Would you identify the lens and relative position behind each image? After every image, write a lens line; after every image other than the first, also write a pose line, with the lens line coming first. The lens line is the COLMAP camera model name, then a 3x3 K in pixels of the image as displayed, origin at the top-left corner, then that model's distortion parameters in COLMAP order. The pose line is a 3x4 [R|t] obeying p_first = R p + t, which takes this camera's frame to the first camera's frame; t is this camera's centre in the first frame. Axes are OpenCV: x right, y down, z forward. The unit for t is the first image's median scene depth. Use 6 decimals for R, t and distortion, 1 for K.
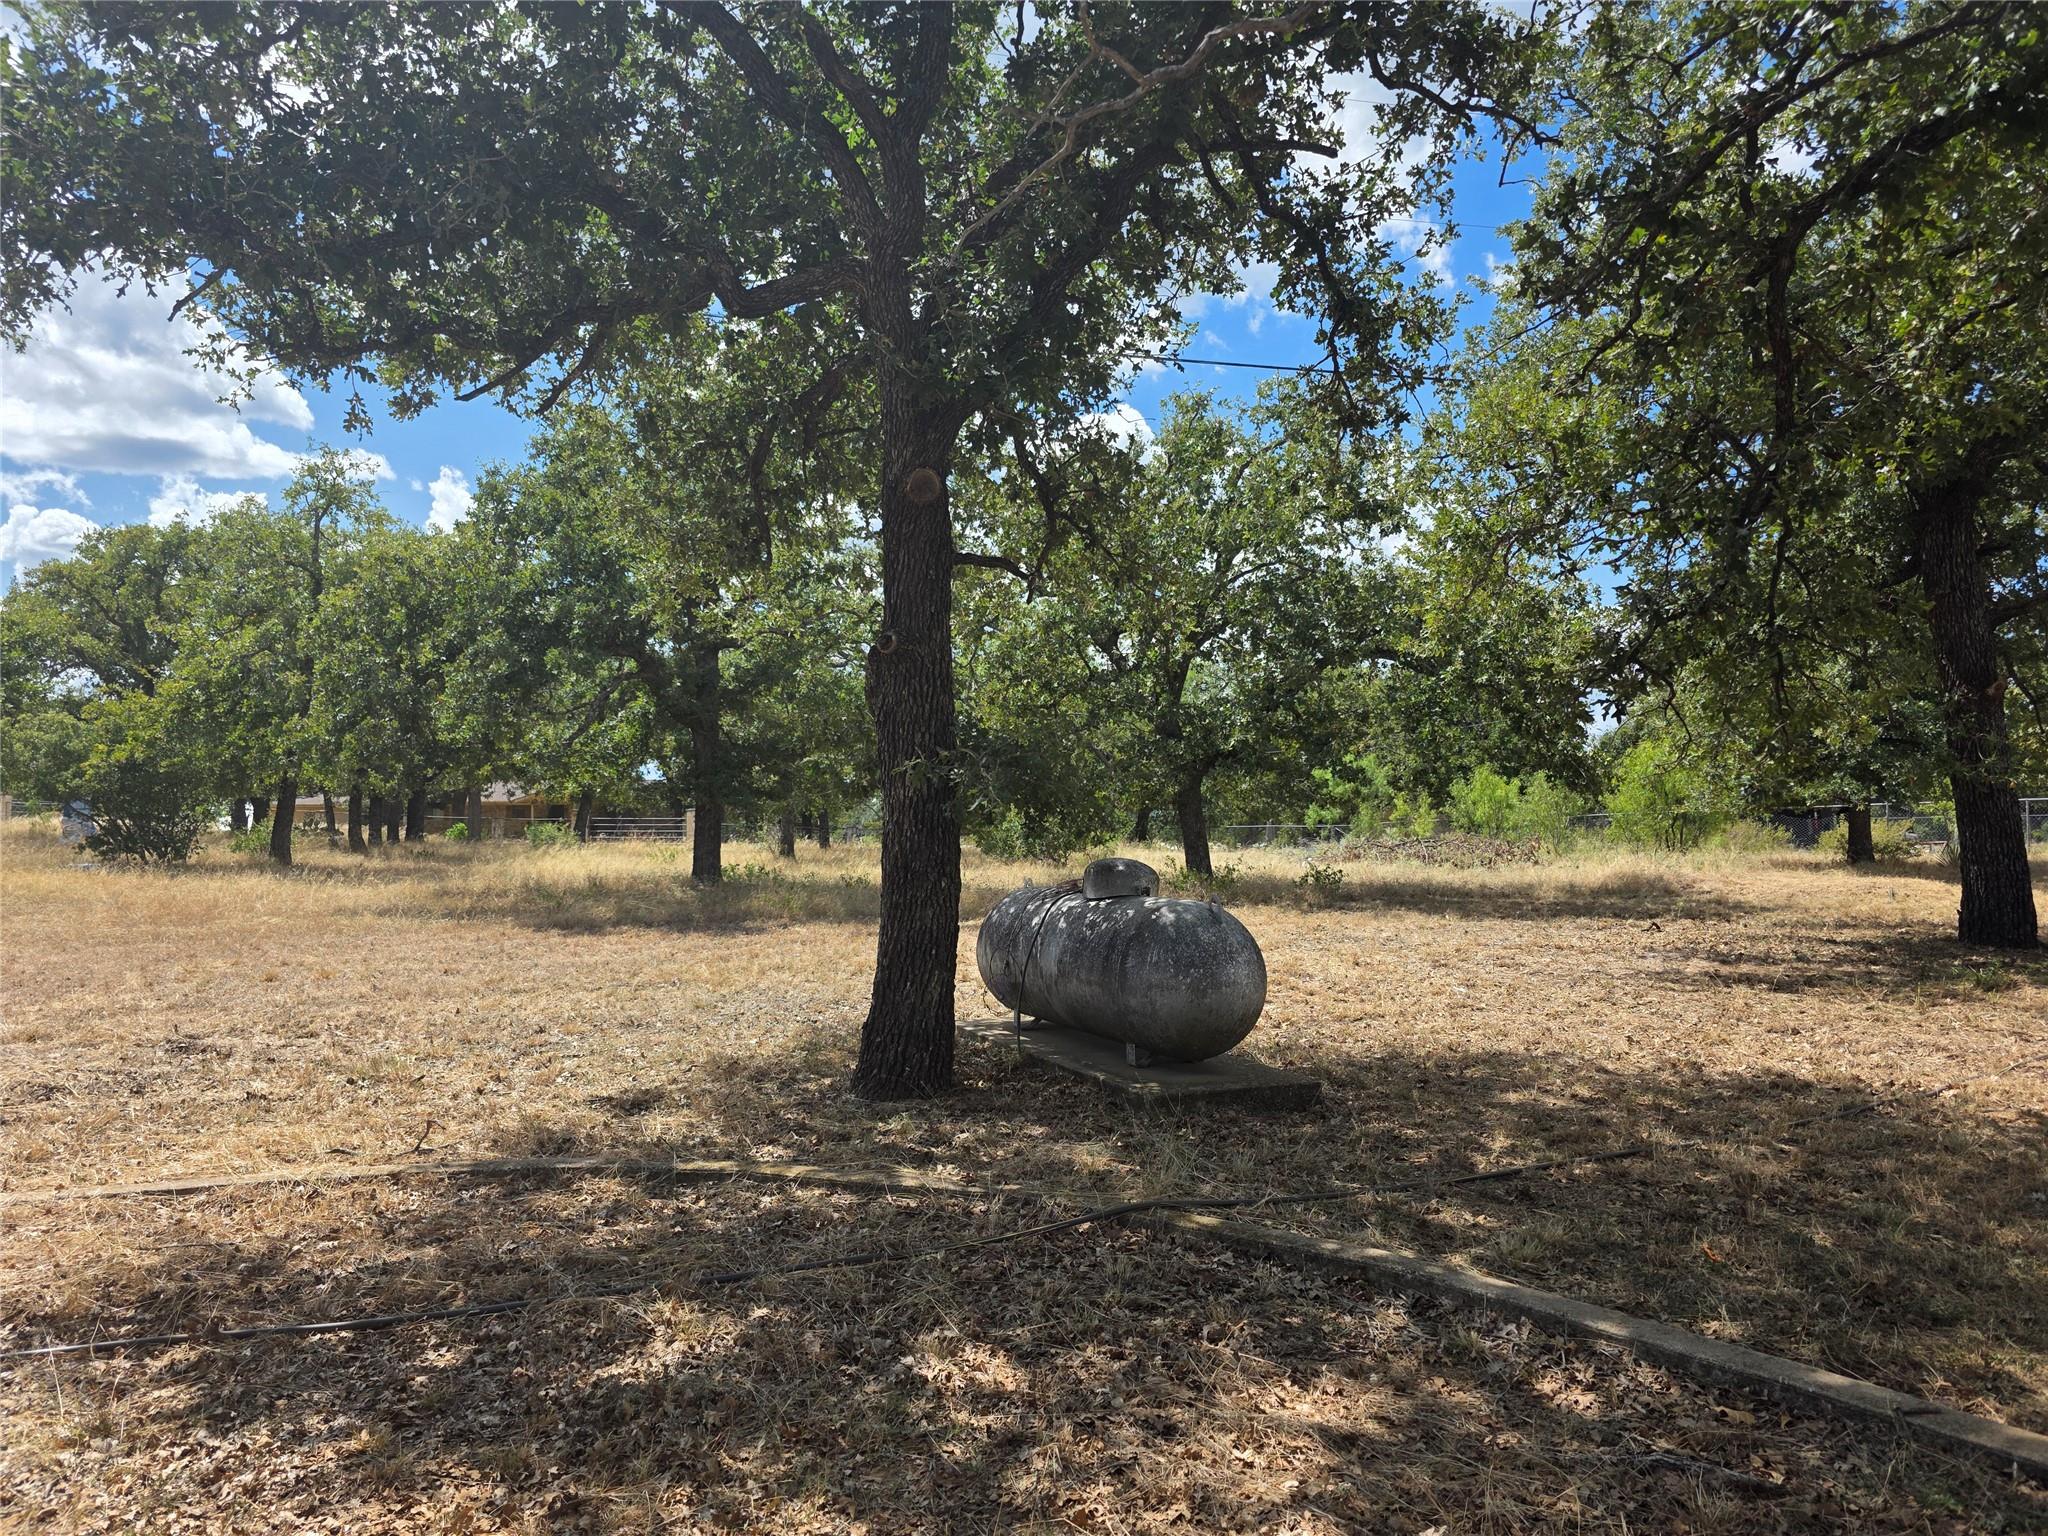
lens RADIAL K [[1388.5, 0, 1031.0], [0, 1388.5, 764.7], [0, 0, 1]] dist [0.070782, -0.068098]
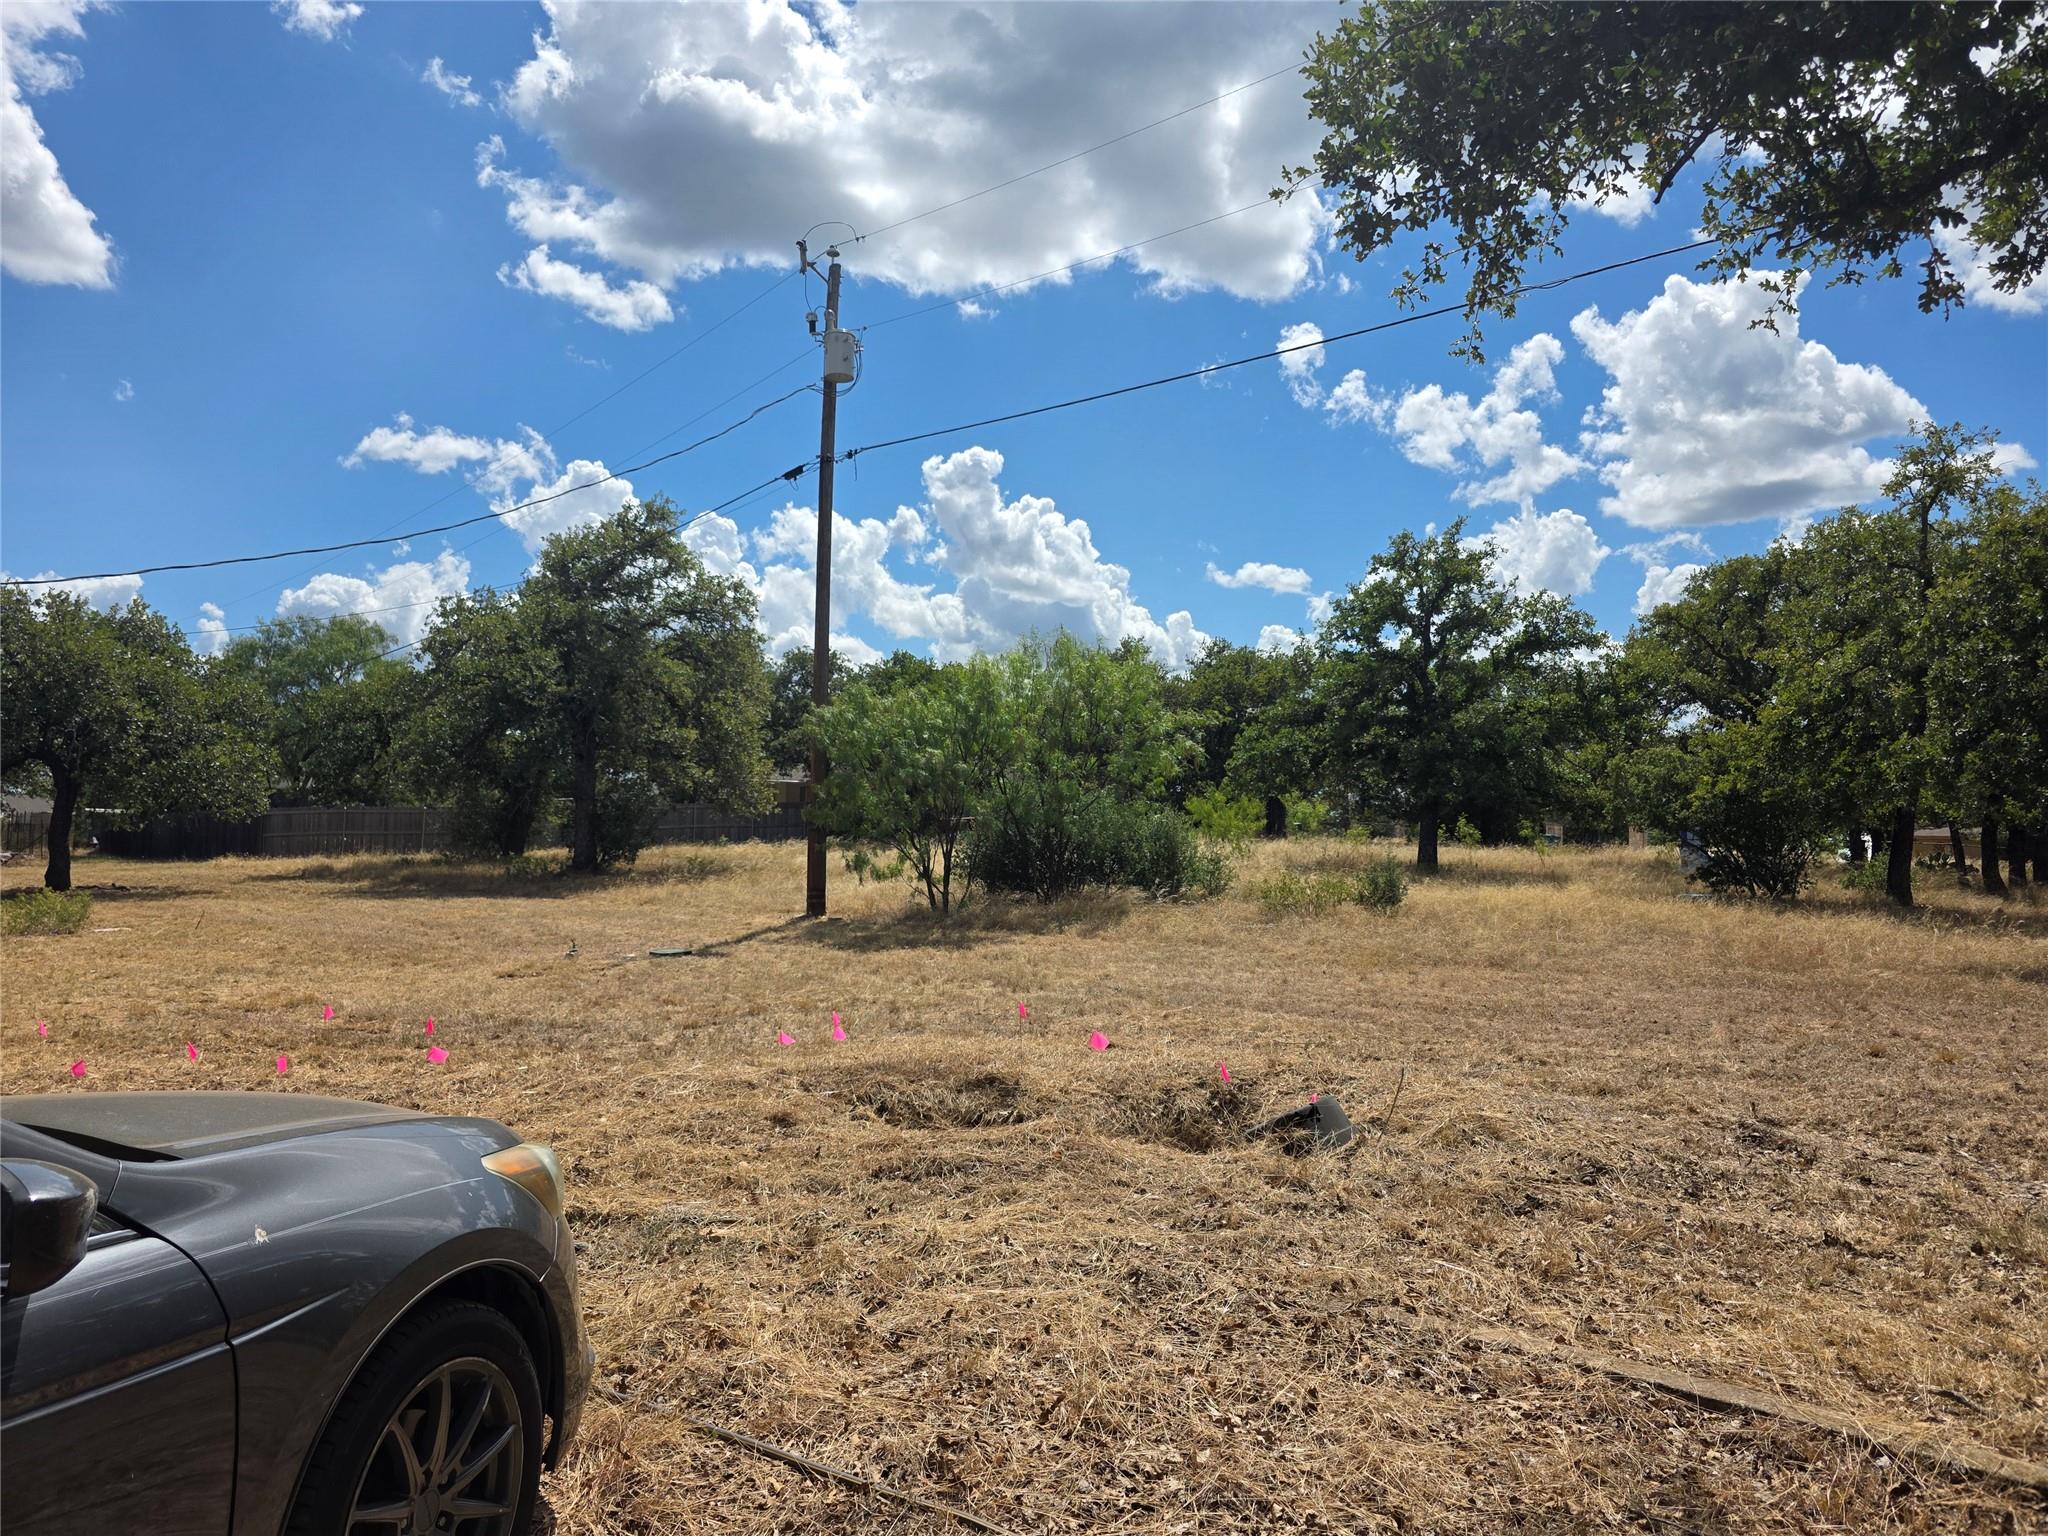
lens RADIAL K [[1356.5, 0, 1024.3], [0, 1356.5, 753.0], [0, 0, 1]] dist [0.053185, -0.048958]
pose [[0.486598, -0.048161, -0.872298, -0.043859], [0.021017, 0.998836, -0.043423, 0.001525], [0.873373, 0.002797, 0.487044, 0.103650]]
